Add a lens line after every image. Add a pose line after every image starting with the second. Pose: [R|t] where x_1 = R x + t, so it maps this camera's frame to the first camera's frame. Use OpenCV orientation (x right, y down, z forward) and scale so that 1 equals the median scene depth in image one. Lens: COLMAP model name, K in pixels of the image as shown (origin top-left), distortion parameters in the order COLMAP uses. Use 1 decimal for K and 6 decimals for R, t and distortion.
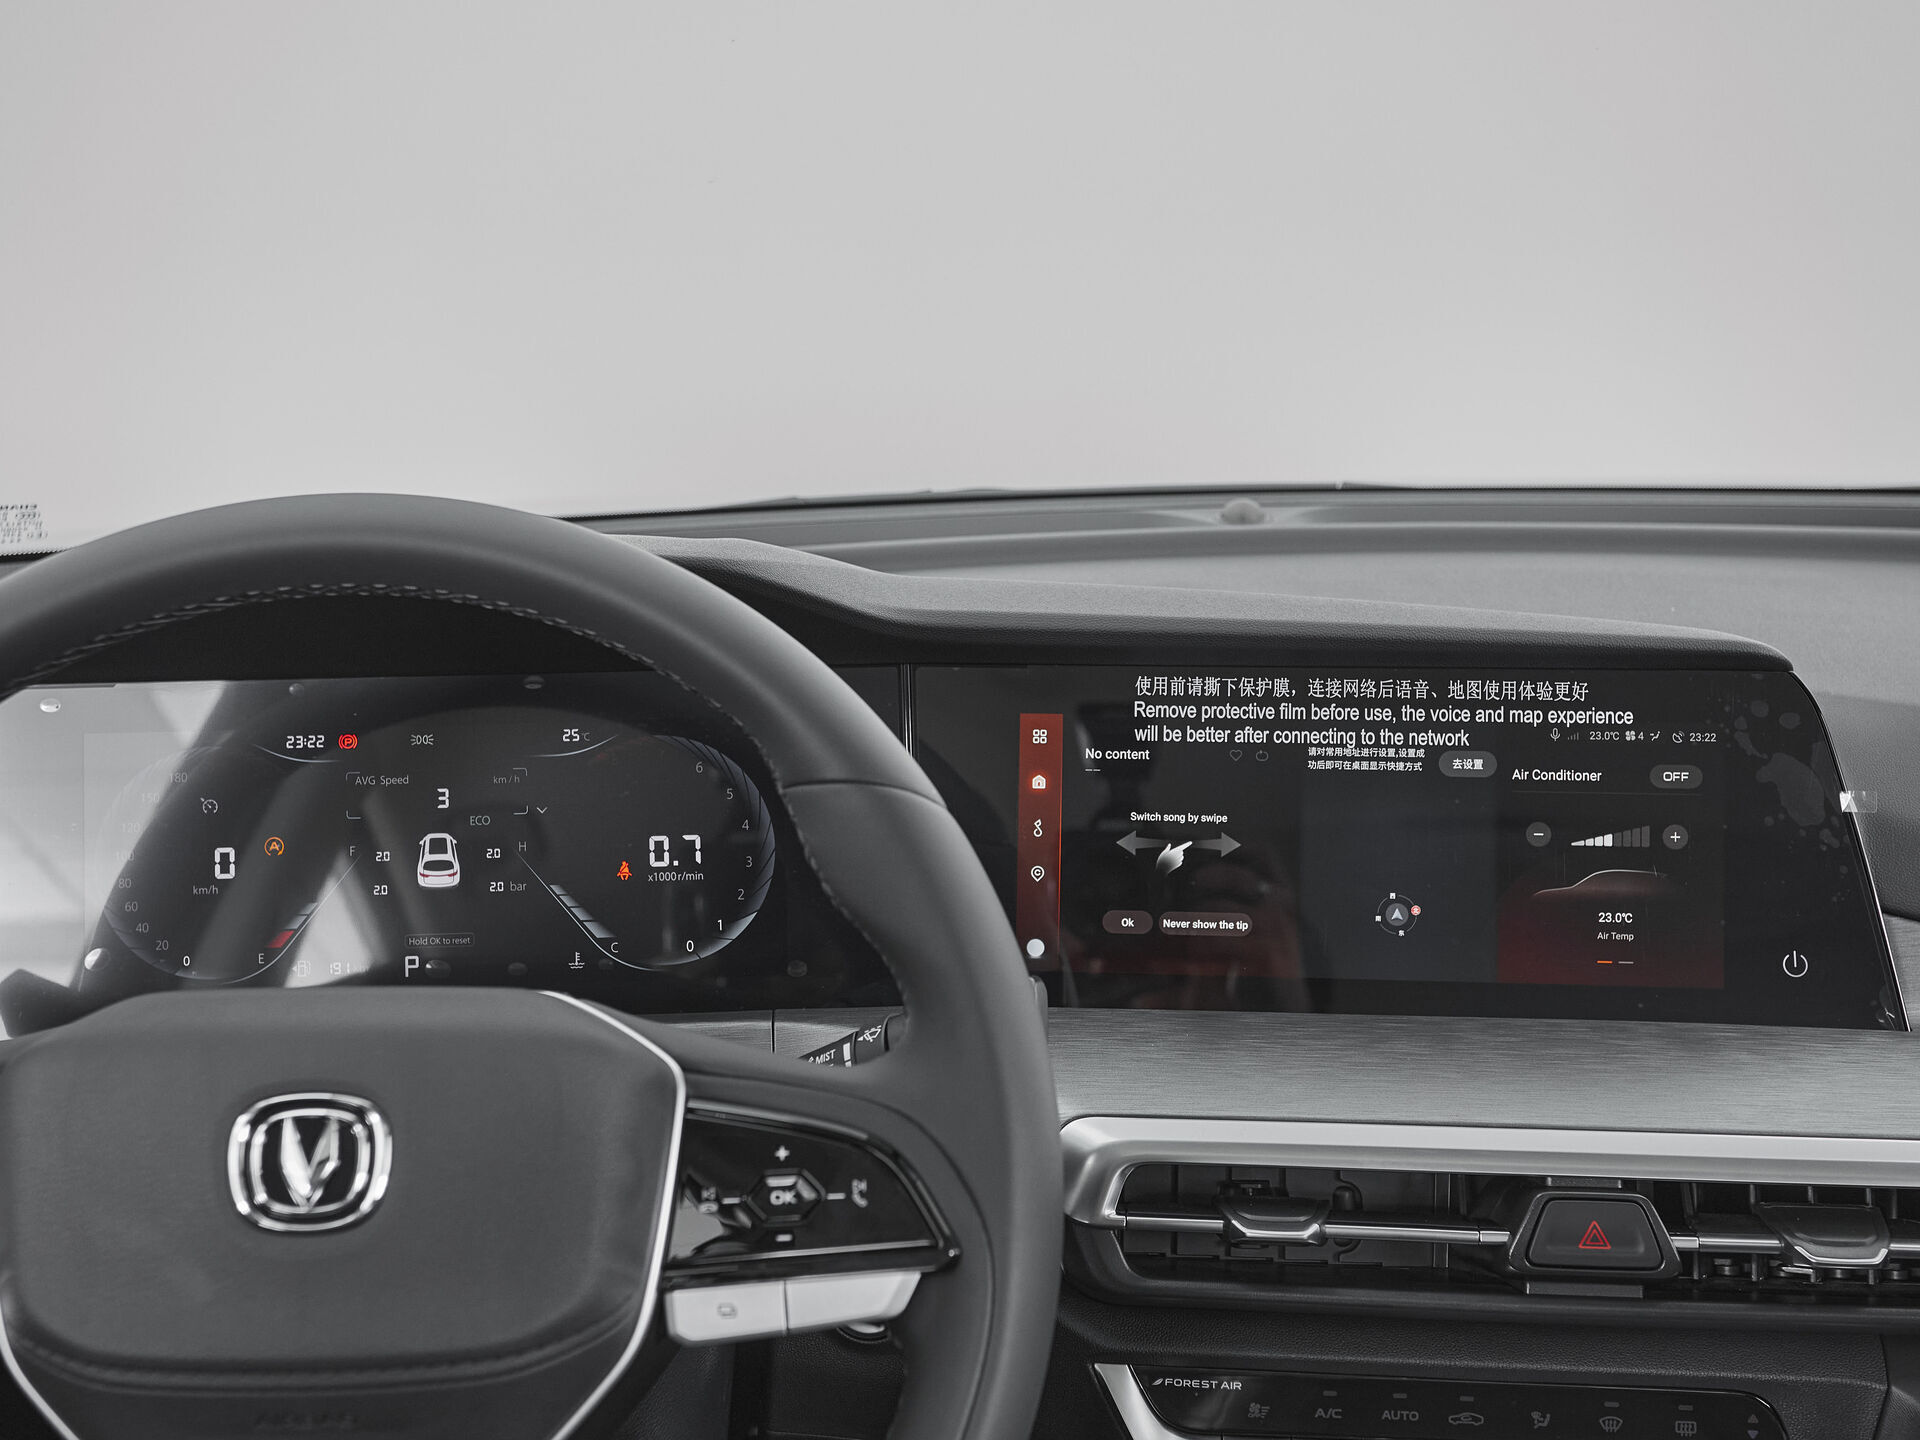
lens RADIAL K [[2308.5, 0, 902.4], [0, 2308.5, 758.4], [0, 0, 1]] dist [0.023069, 0.028369]
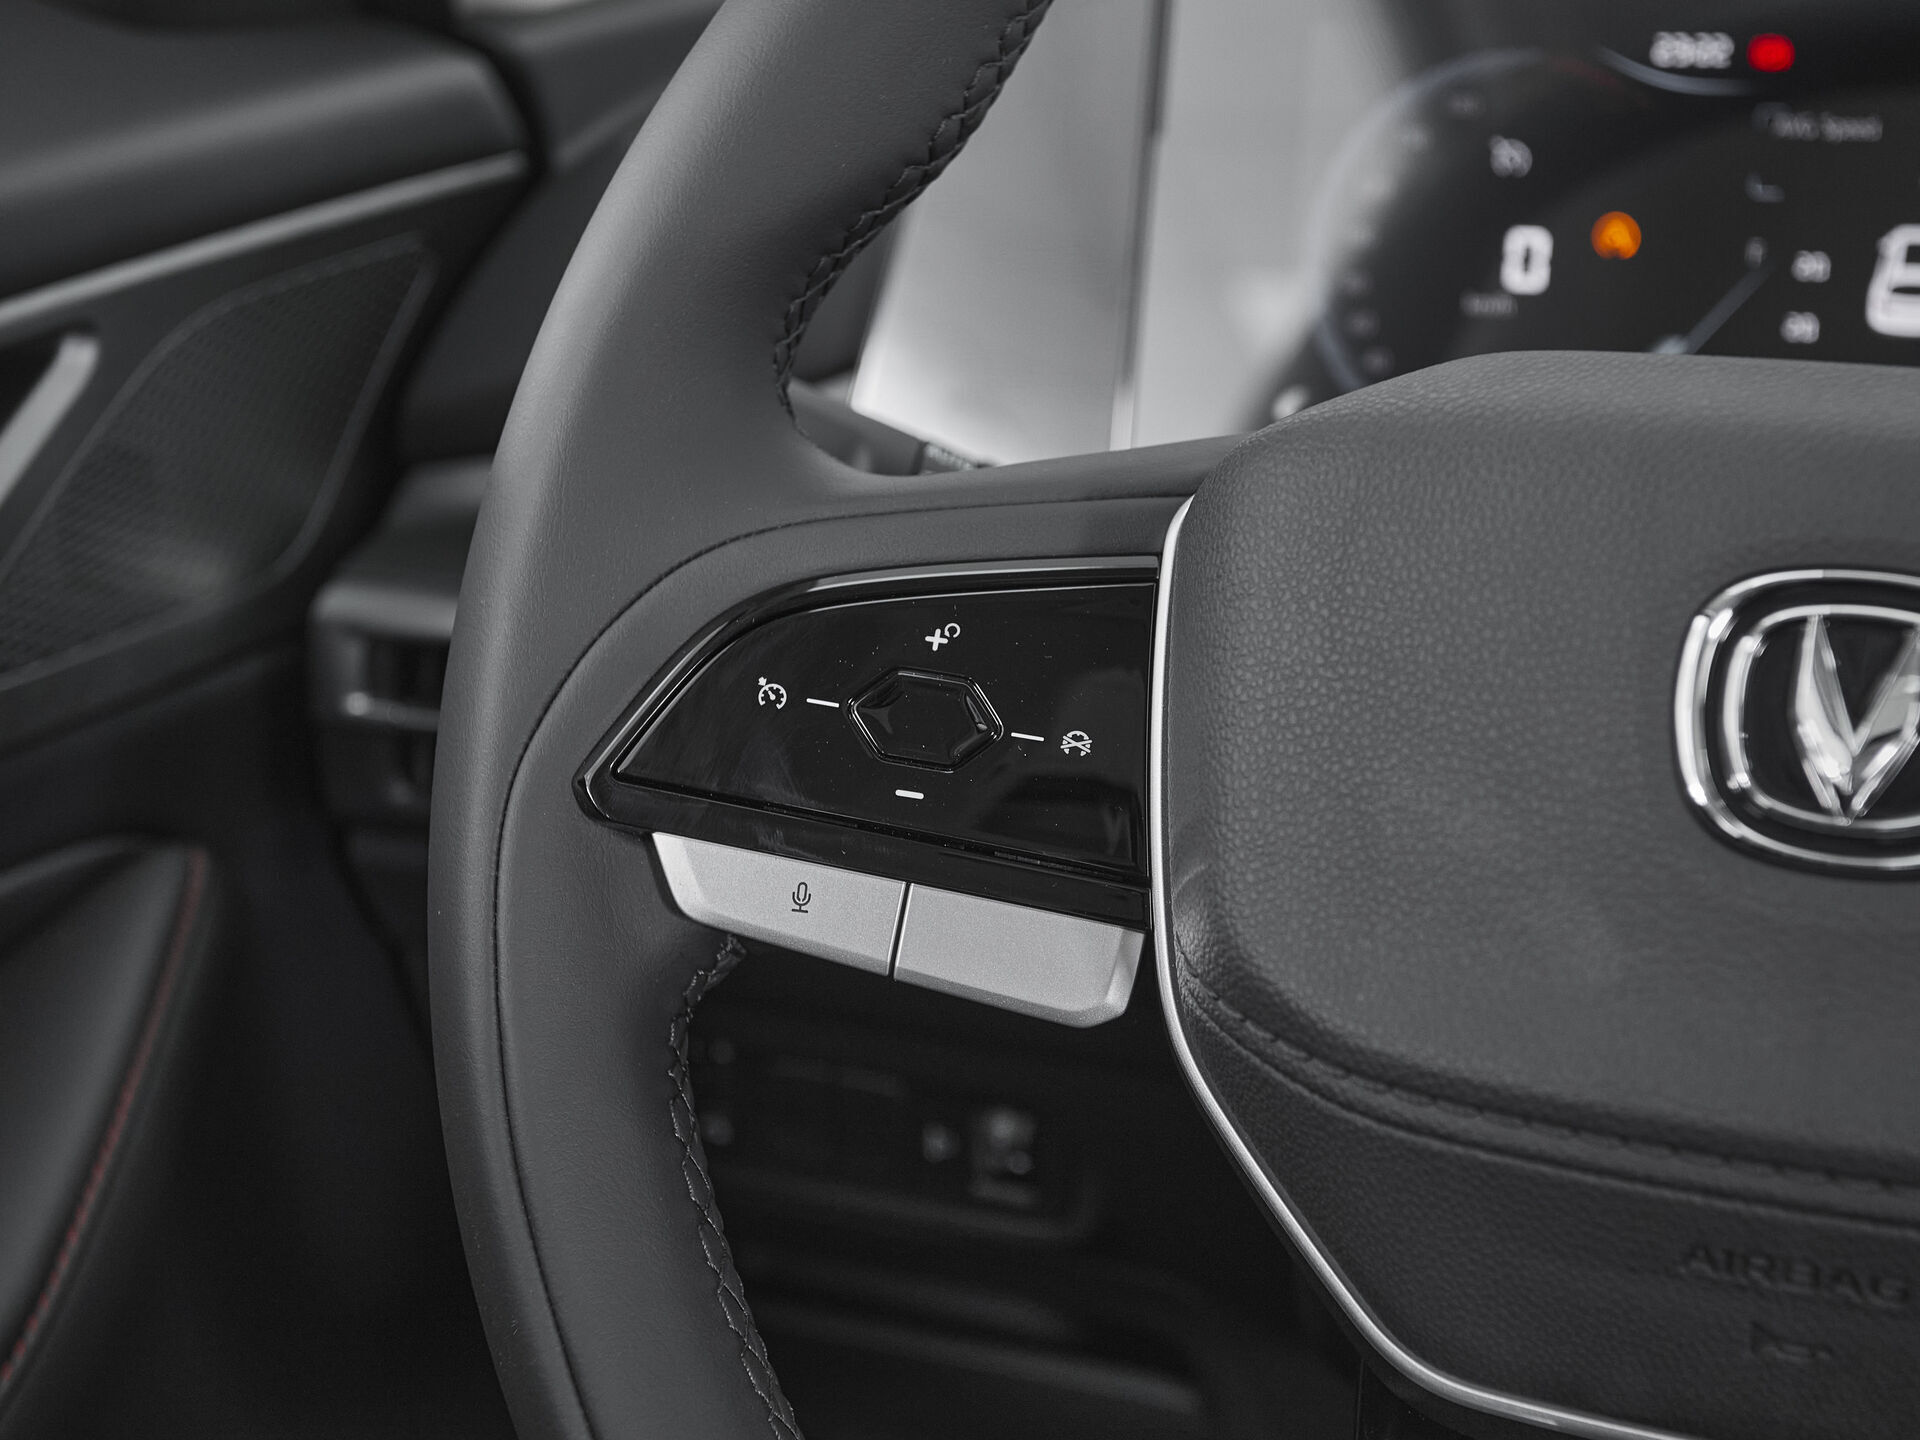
lens RADIAL K [[2801.8, 0, 960.0], [0, 2801.8, 720.0], [0, 0, 1]] dist [-0.020858, -0.030731]
pose [[0.916609, 0.123802, -0.380132, -0.144817], [-0.082847, 0.989025, 0.122339, 0.084782], [0.391106, -0.080645, 0.916806, 0.301144]]
